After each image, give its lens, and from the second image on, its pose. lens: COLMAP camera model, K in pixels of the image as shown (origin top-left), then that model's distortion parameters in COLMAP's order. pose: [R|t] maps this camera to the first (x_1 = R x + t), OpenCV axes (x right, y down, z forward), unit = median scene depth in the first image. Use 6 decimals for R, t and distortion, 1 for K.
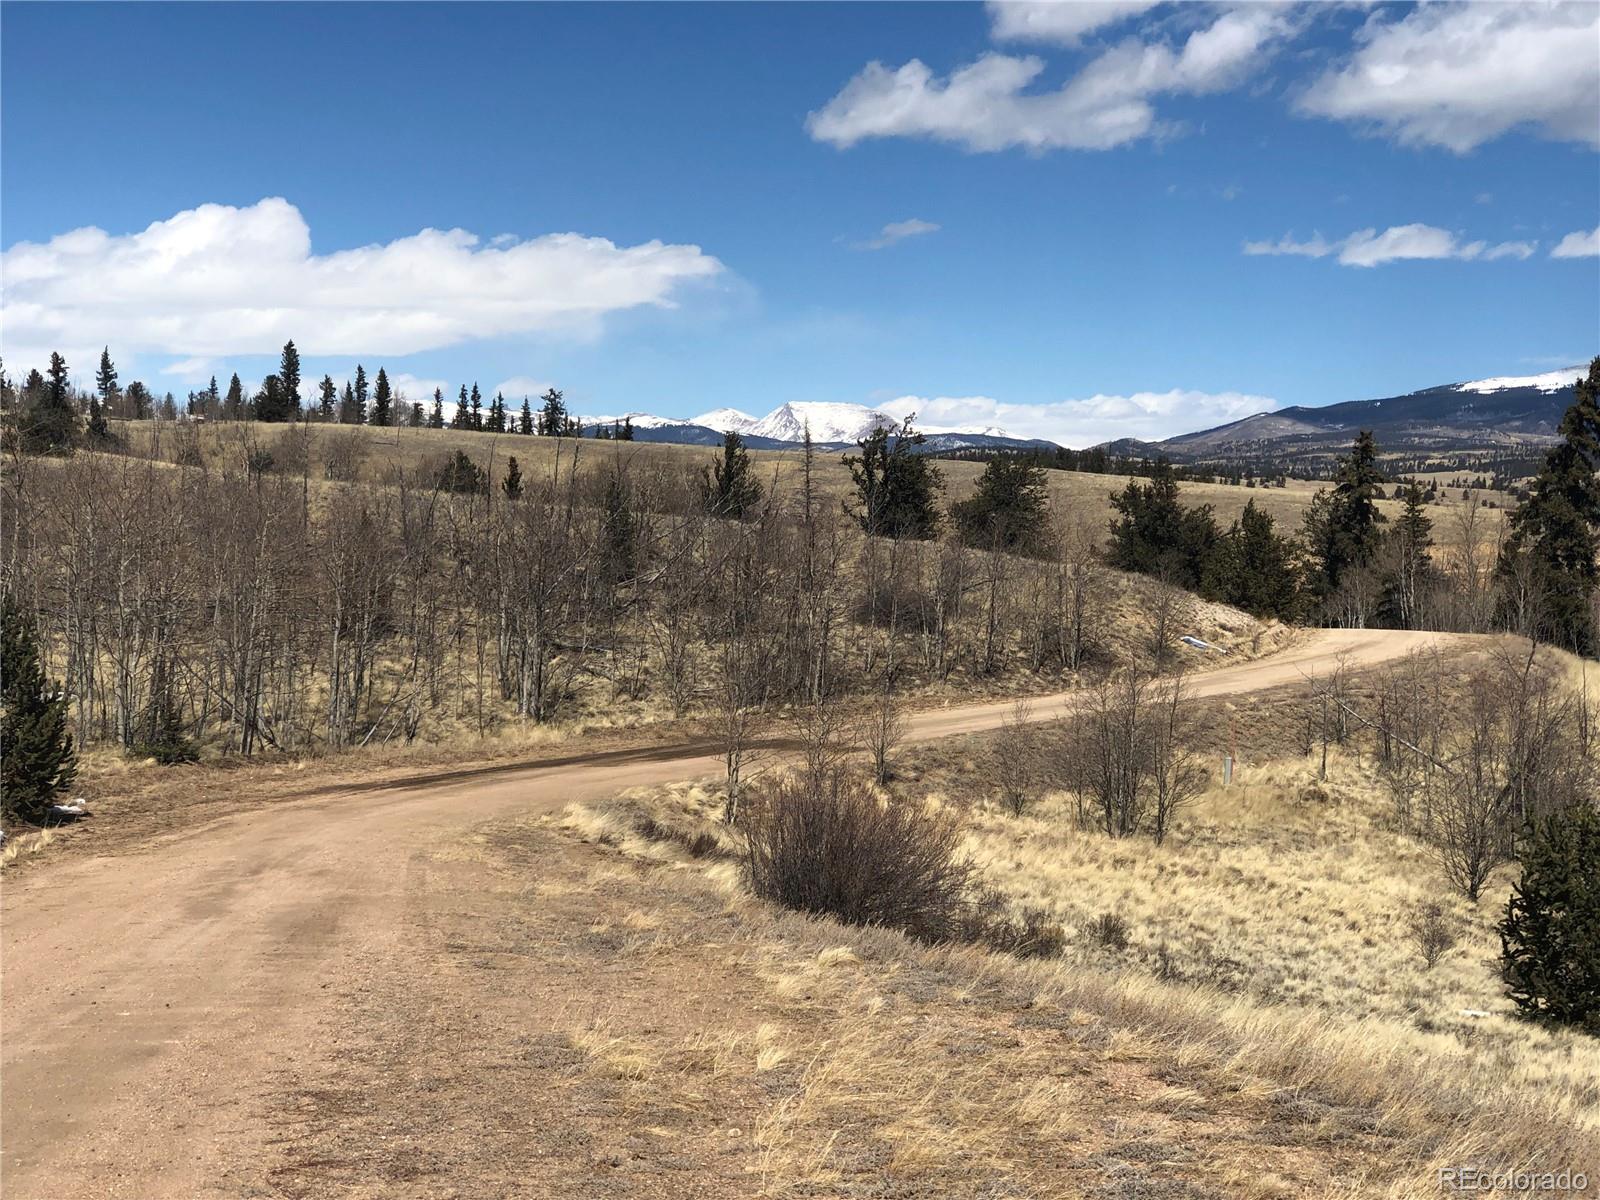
lens RADIAL K [[2559.7, 0, 782.7], [0, 2559.7, 597.5], [0, 0, 1]] dist [0.020727, 0.253374]
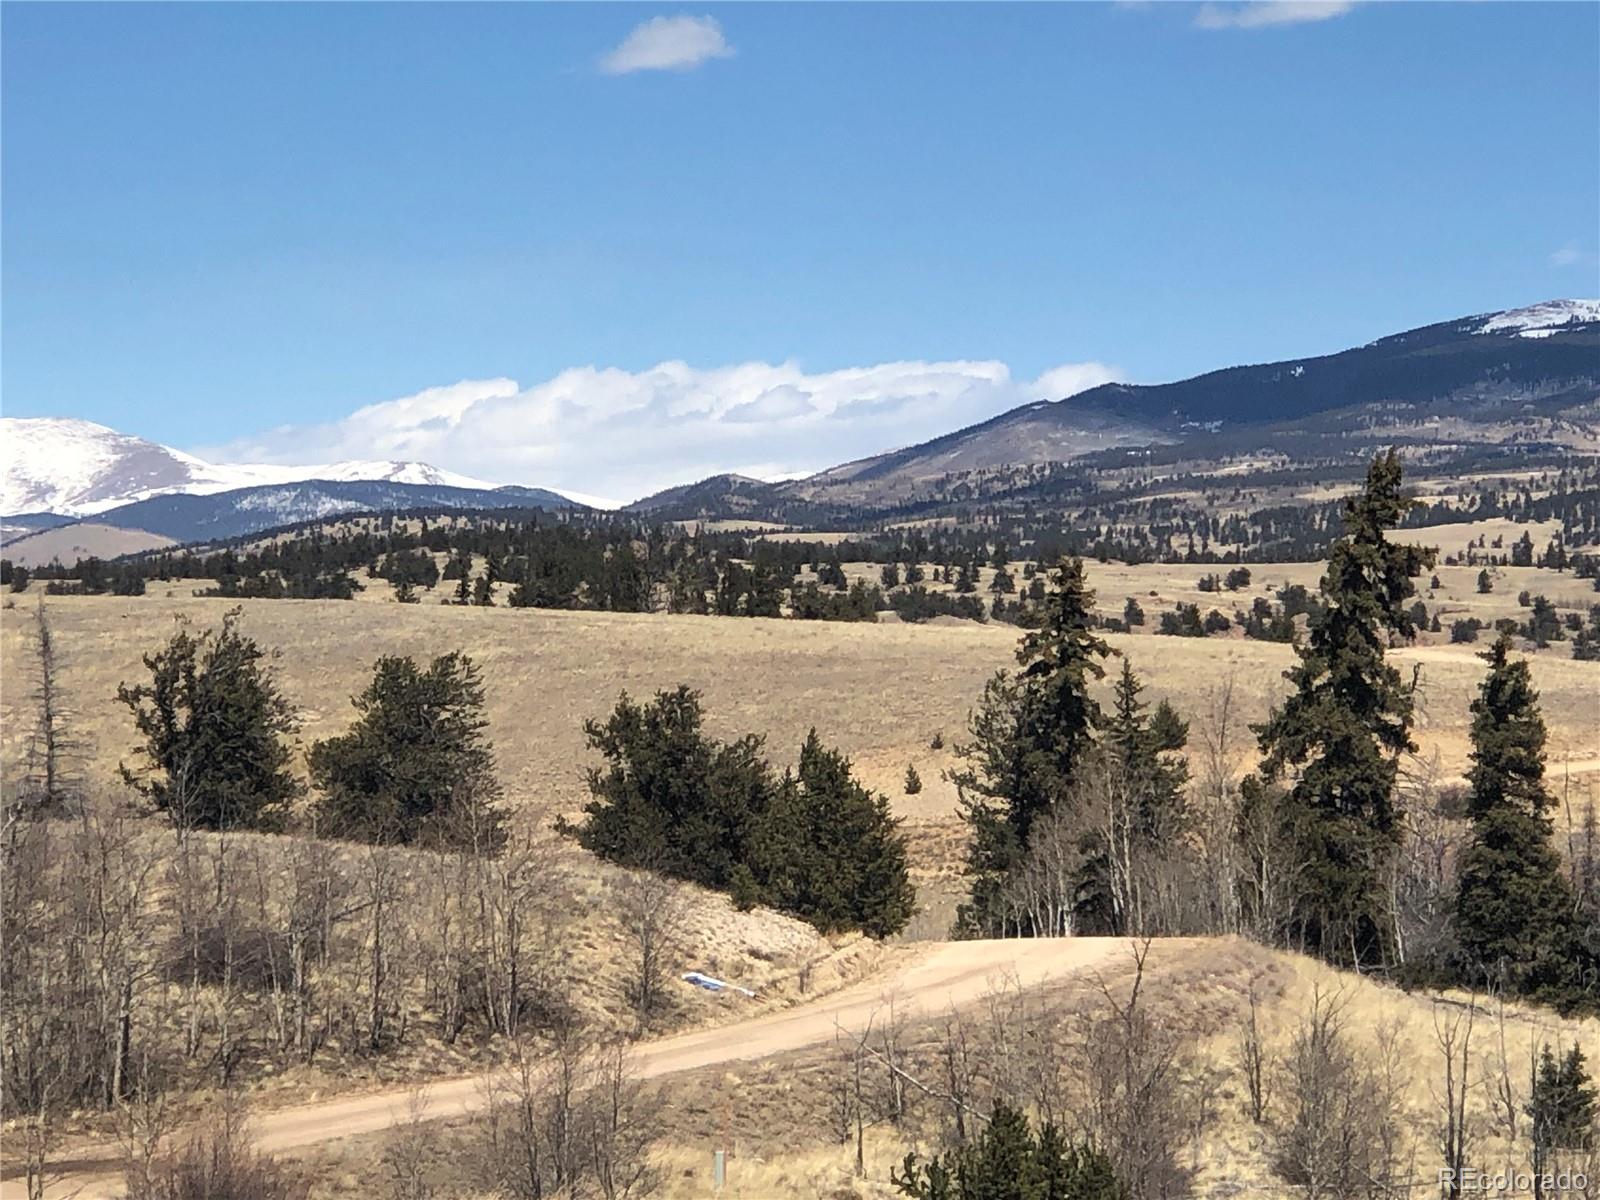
lens RADIAL K [[6183.4, 0, 800.0], [0, 6183.4, 600.0], [0, 0, 1]] dist [-0.190345, 4.670500]
pose [[0.988691, -0.044495, 0.143214, -0.028566], [0.050643, 0.997932, -0.039573, -0.014453], [-0.141158, 0.046378, 0.988900, -0.496885]]
